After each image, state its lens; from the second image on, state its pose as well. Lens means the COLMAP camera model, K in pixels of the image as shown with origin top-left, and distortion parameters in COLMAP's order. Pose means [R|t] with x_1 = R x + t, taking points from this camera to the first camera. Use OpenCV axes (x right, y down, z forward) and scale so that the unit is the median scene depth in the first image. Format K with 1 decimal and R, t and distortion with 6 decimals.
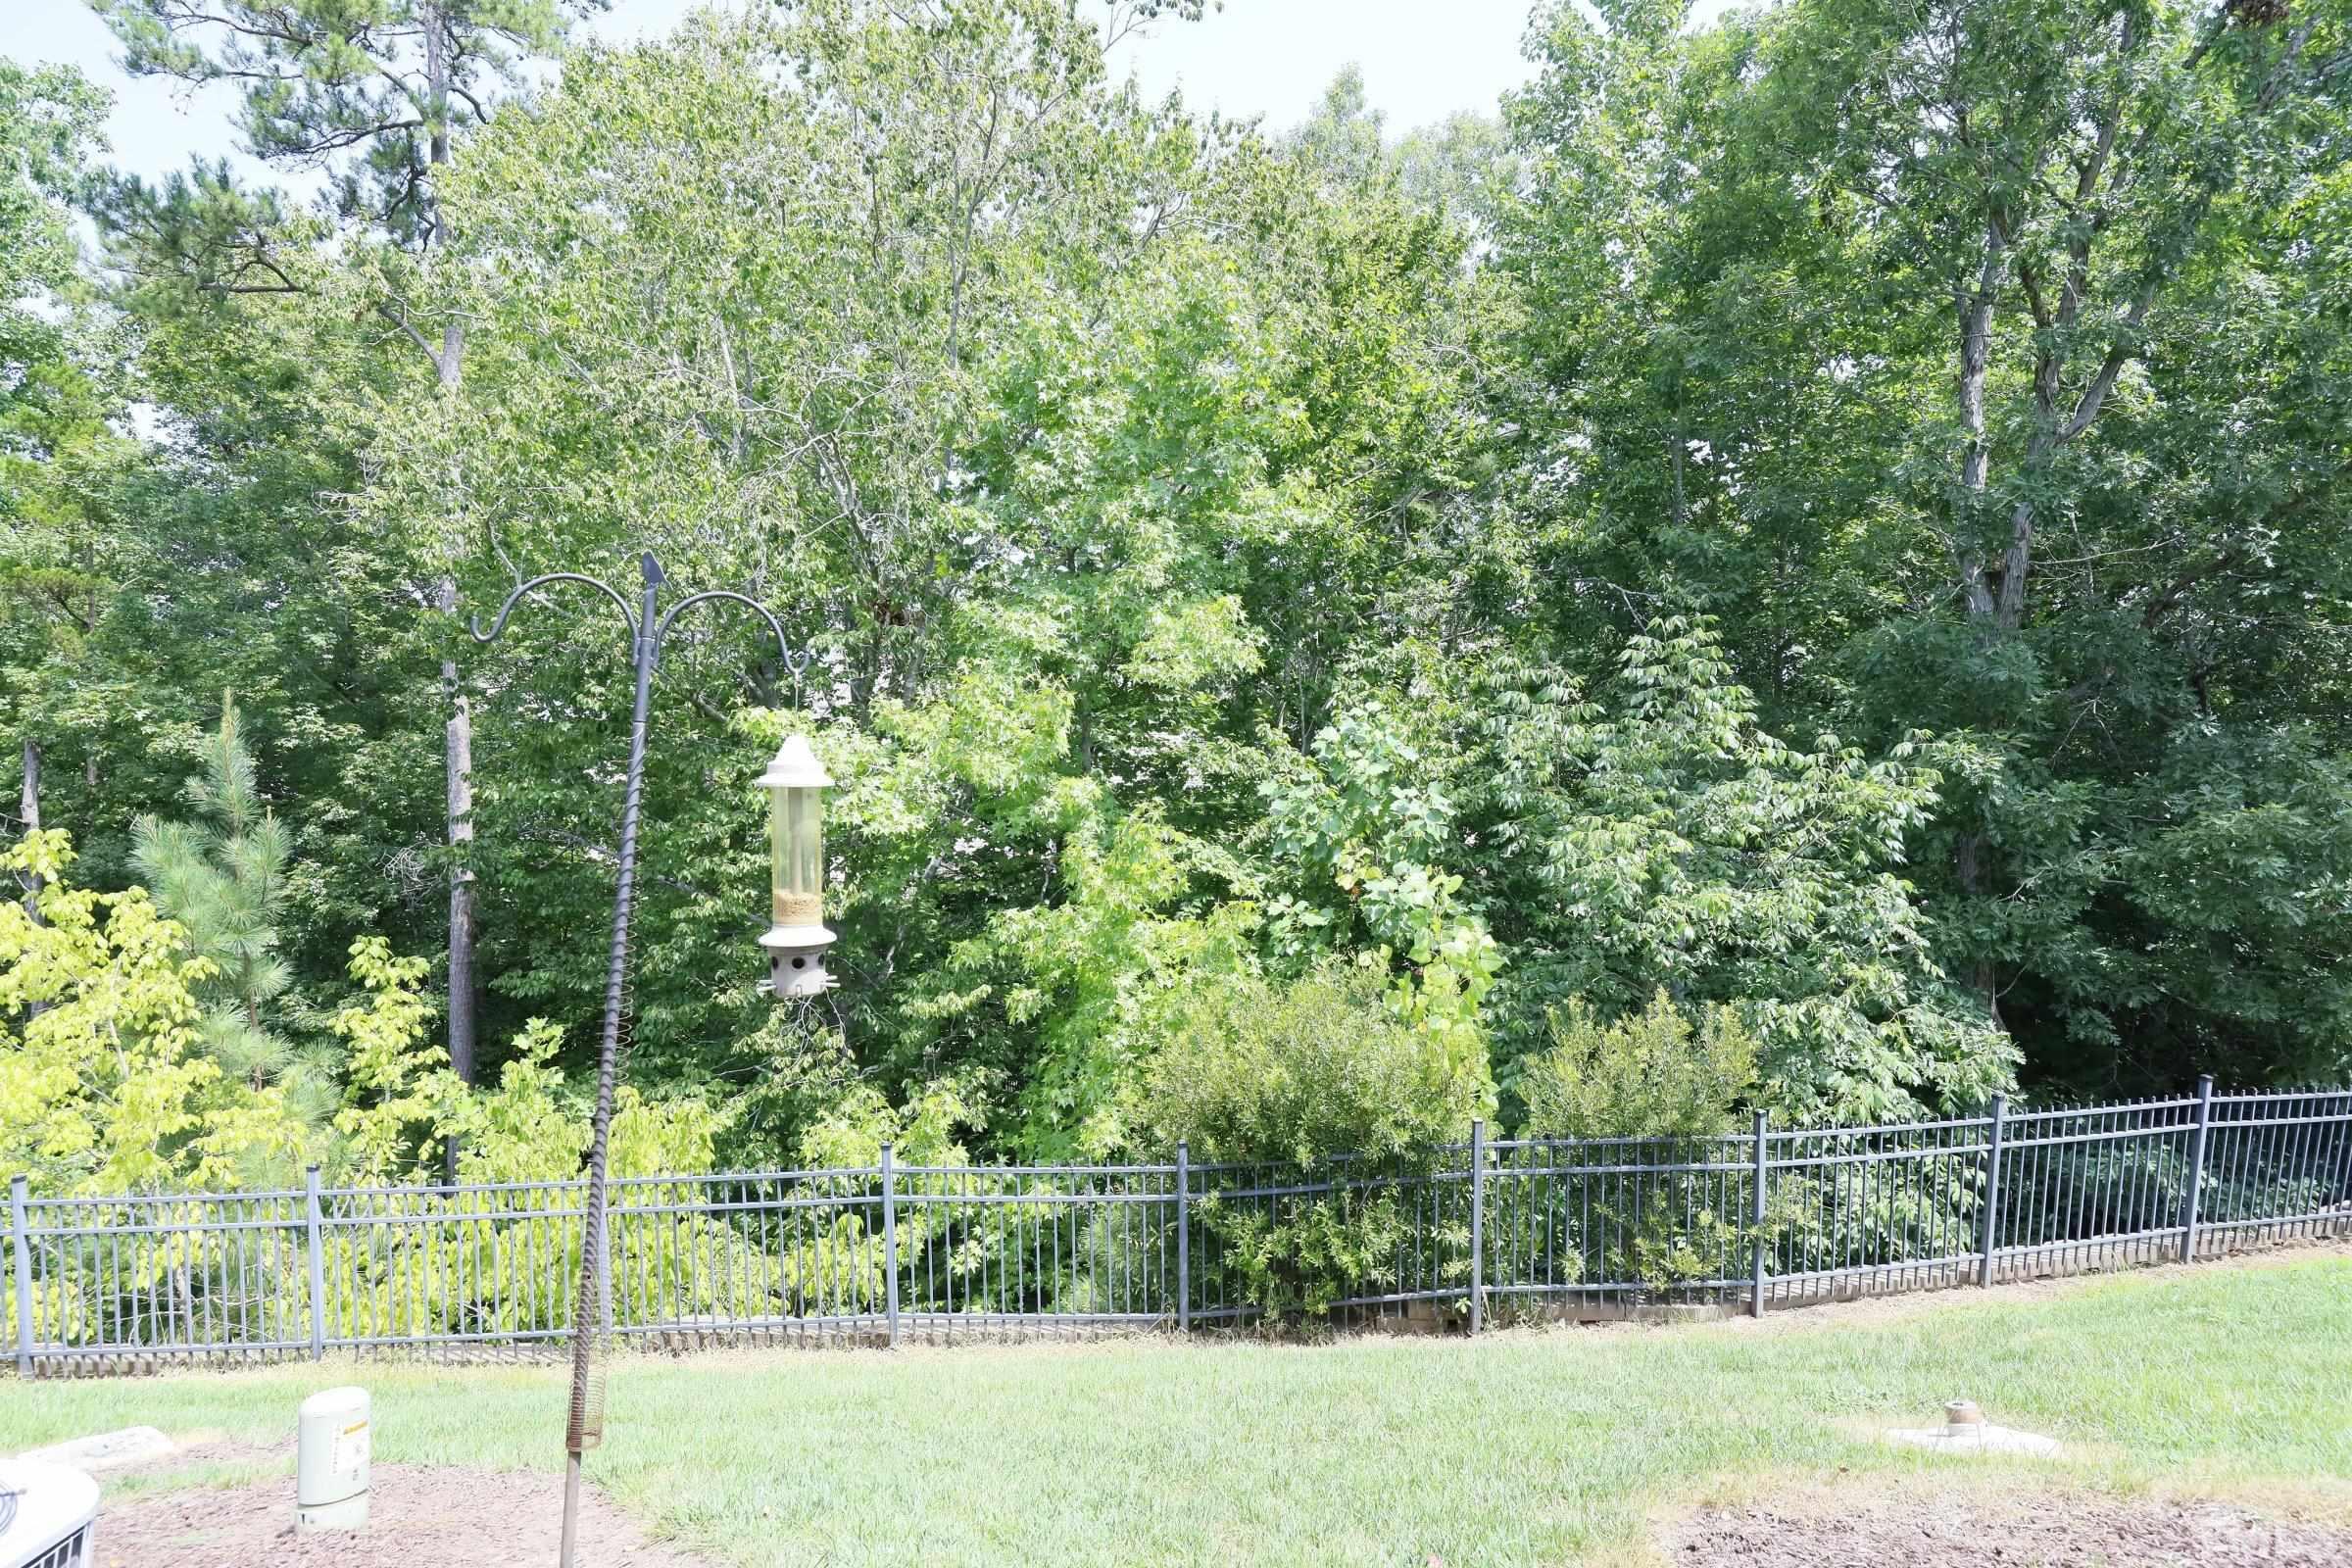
lens RADIAL K [[1321.1, 0, 1176.0], [0, 1321.1, 784.0], [0, 0, 1]] dist [0.003208, 0.000492]
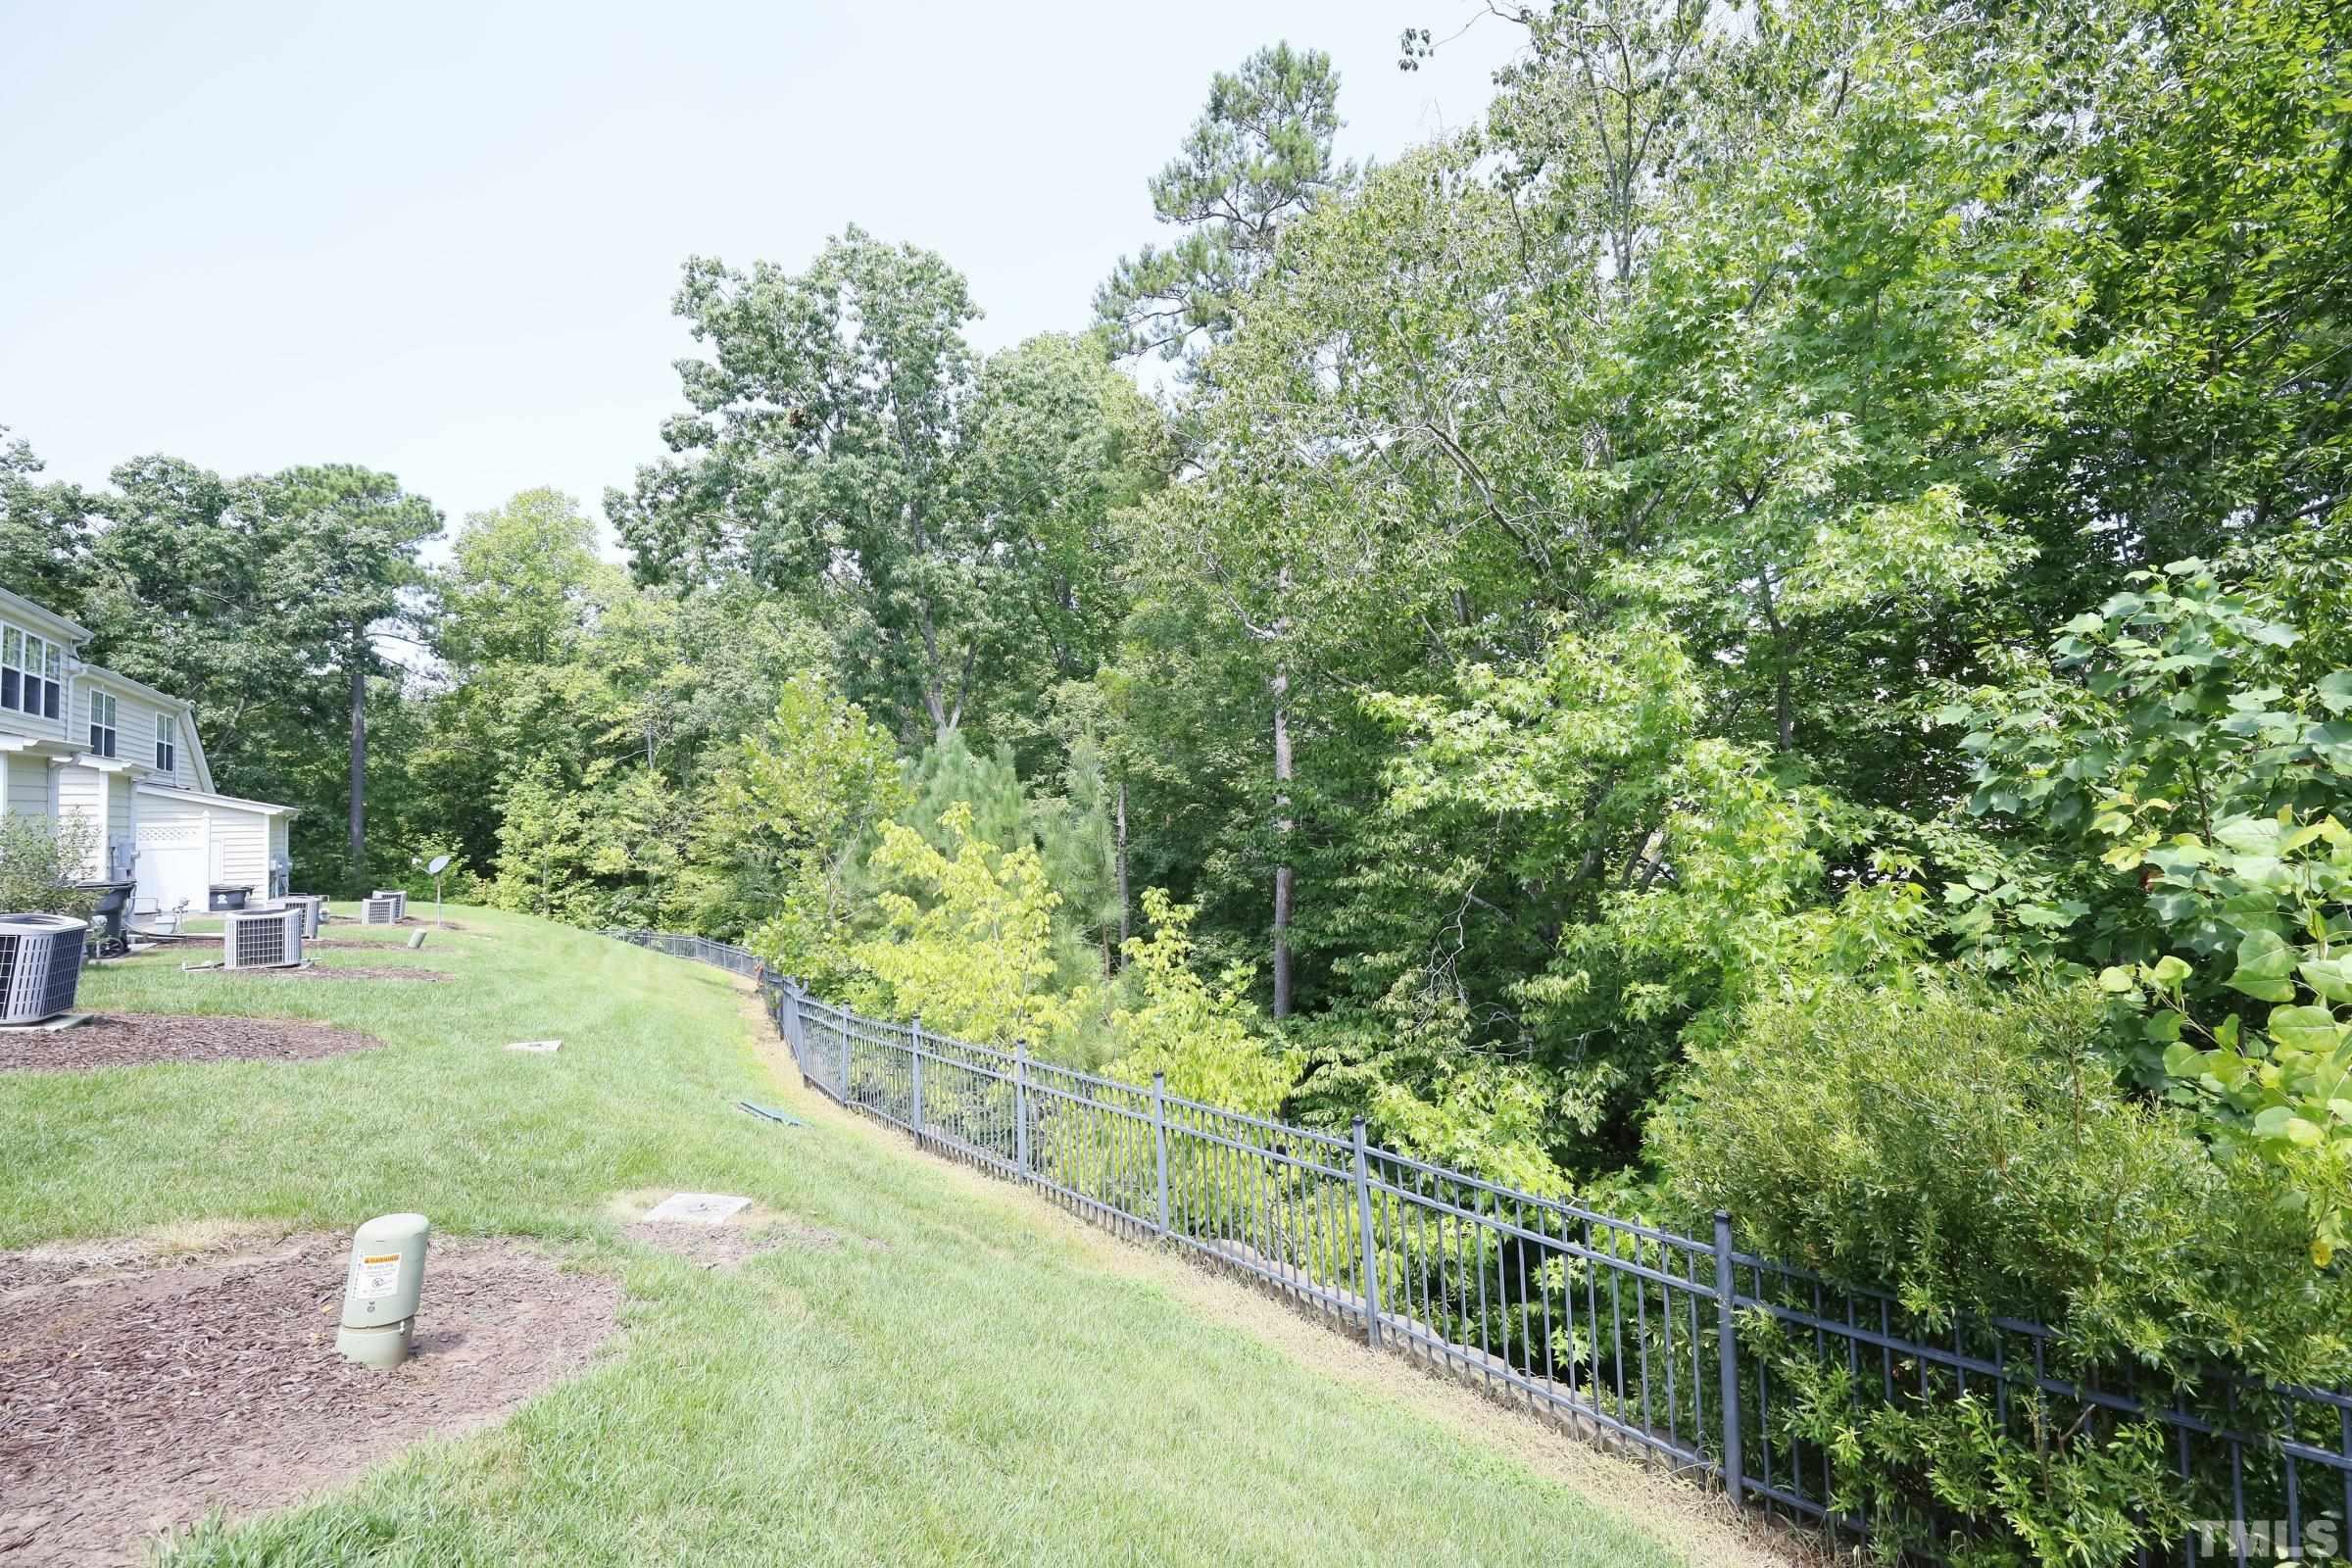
lens RADIAL K [[939.7, 0, 1175.5], [0, 939.7, 789.5], [0, 0, 1]] dist [-0.001275, 0.000223]
pose [[0.698024, -0.023992, -0.715673, 0.112587], [-0.009879, 0.999021, -0.043126, 0.054414], [0.716007, 0.037173, 0.697103, 0.321416]]
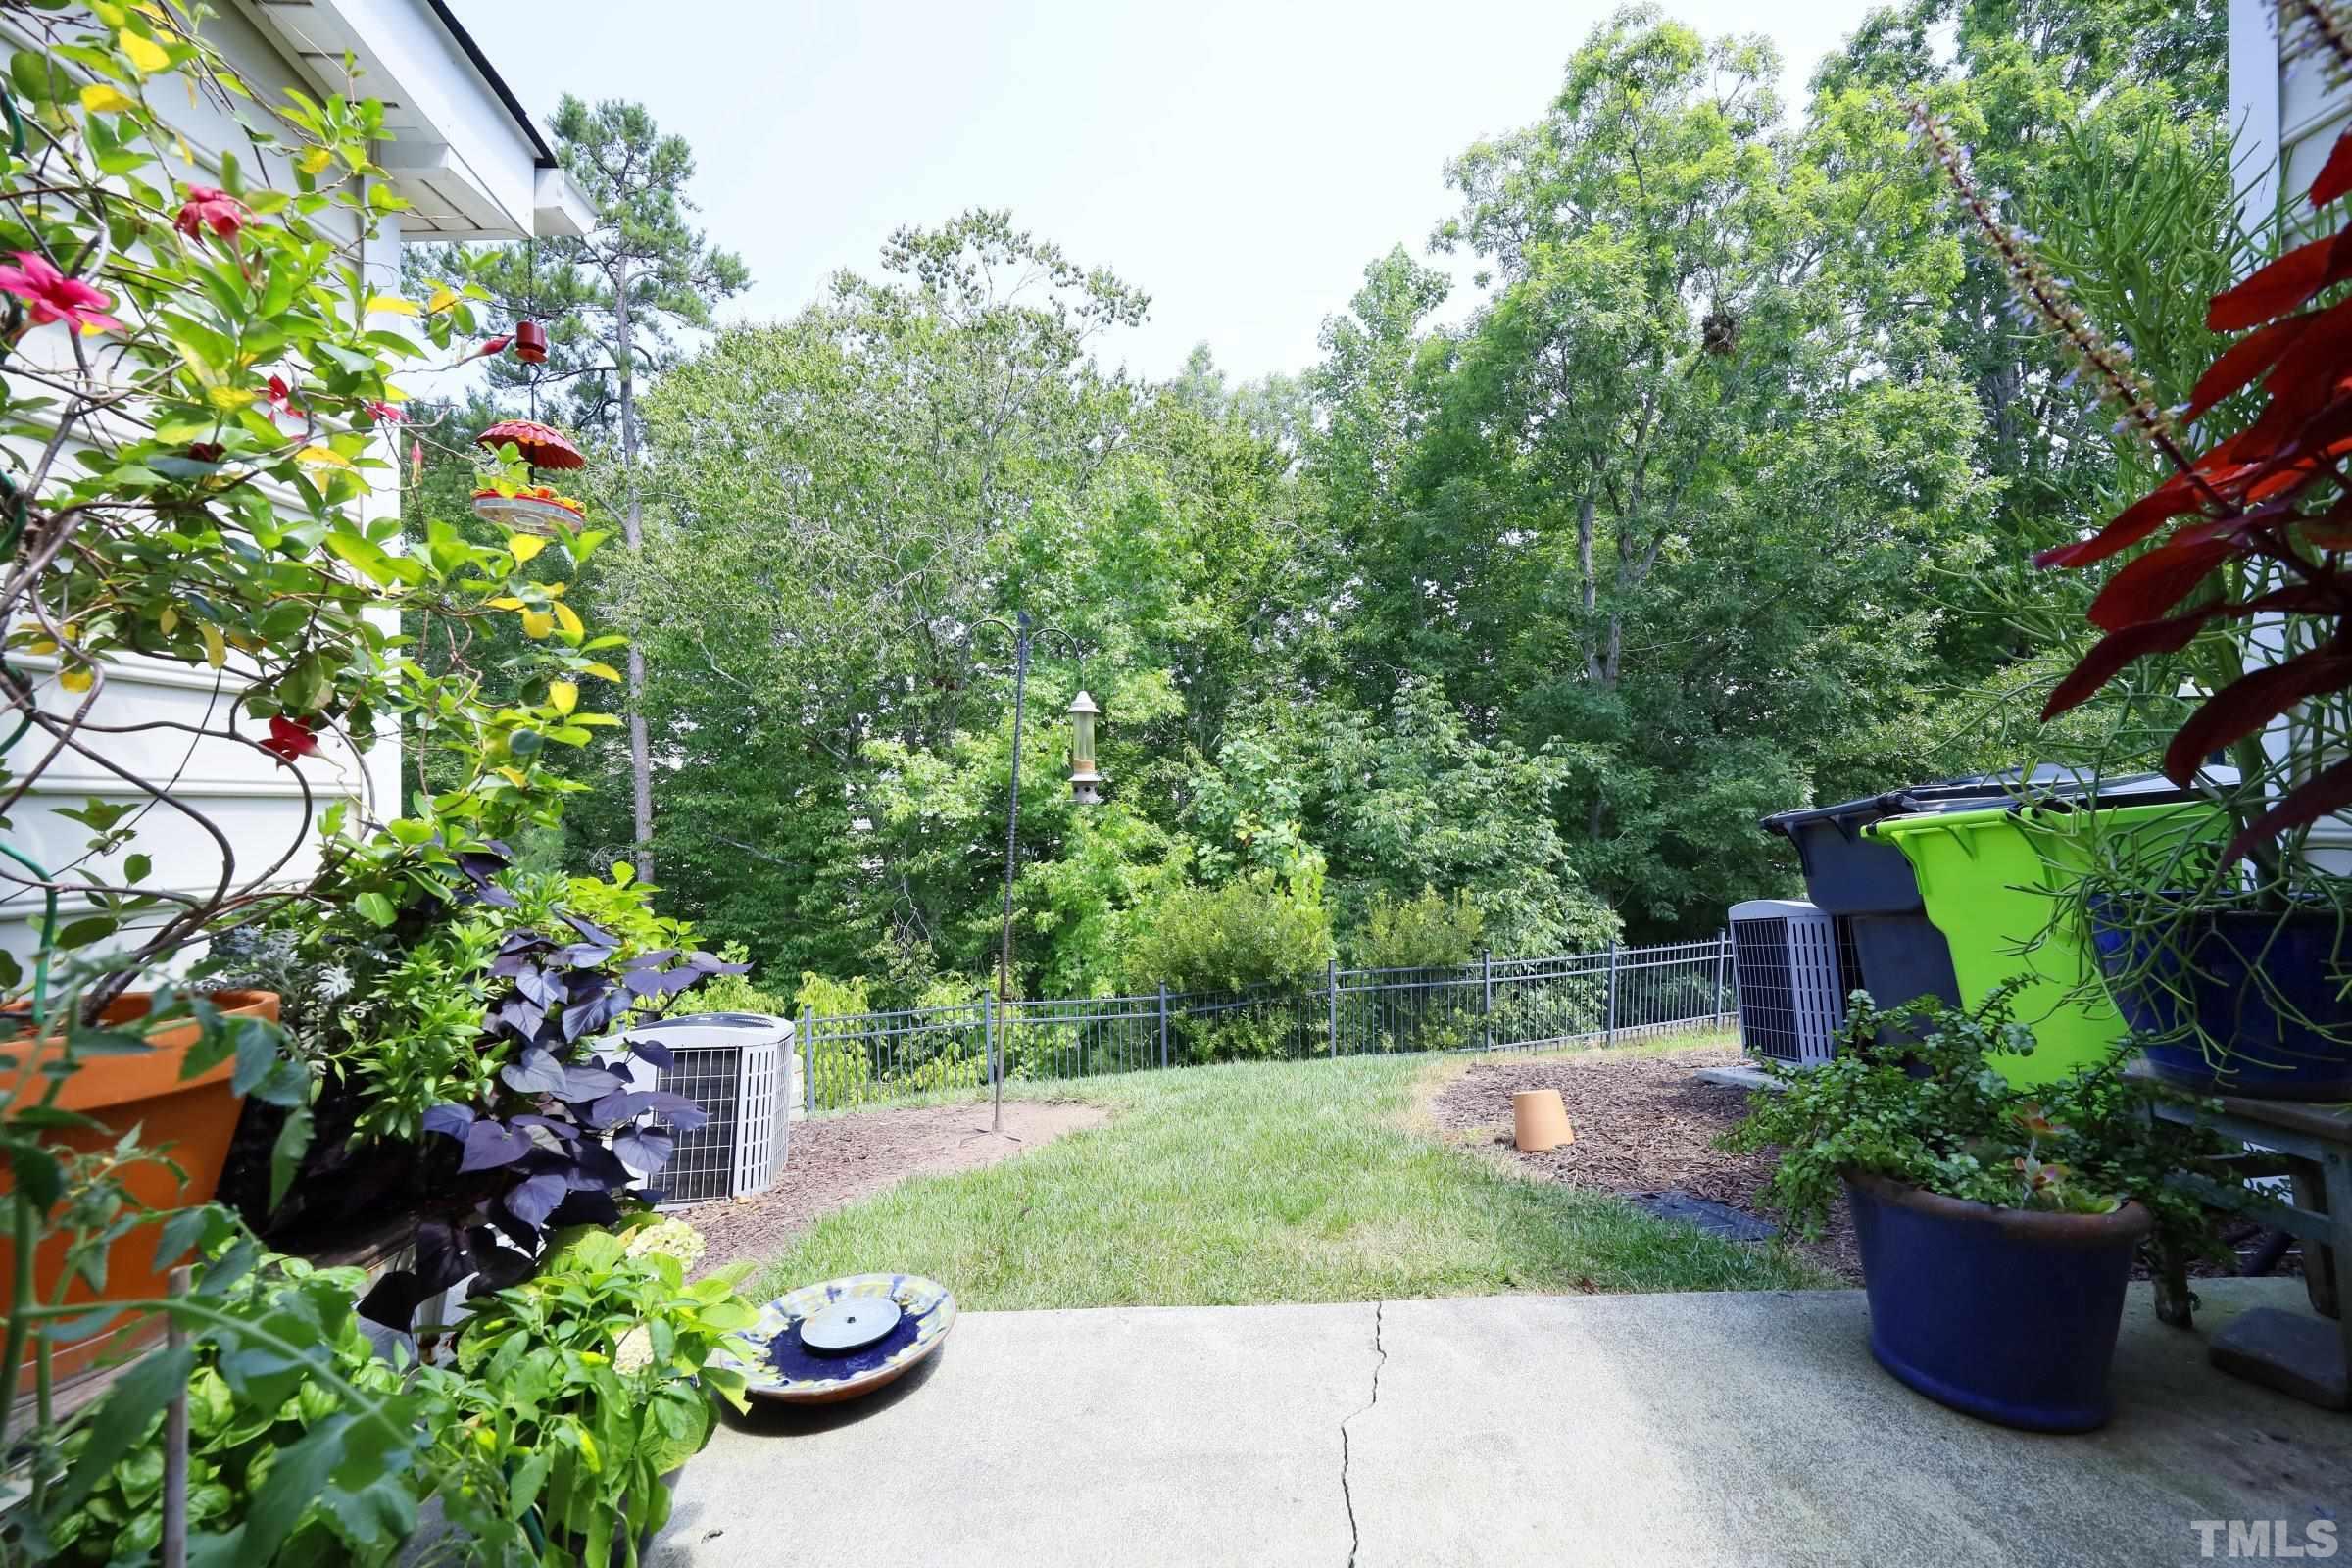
lens RADIAL K [[939.7, 0, 1175.5], [0, 939.7, 789.5], [0, 0, 1]] dist [-0.001275, 0.000223]
pose [[0.993410, -0.019819, 0.112885, -0.080884], [0.024181, 0.999008, -0.037404, 0.050585], [-0.112032, 0.039887, 0.992904, -0.159646]]
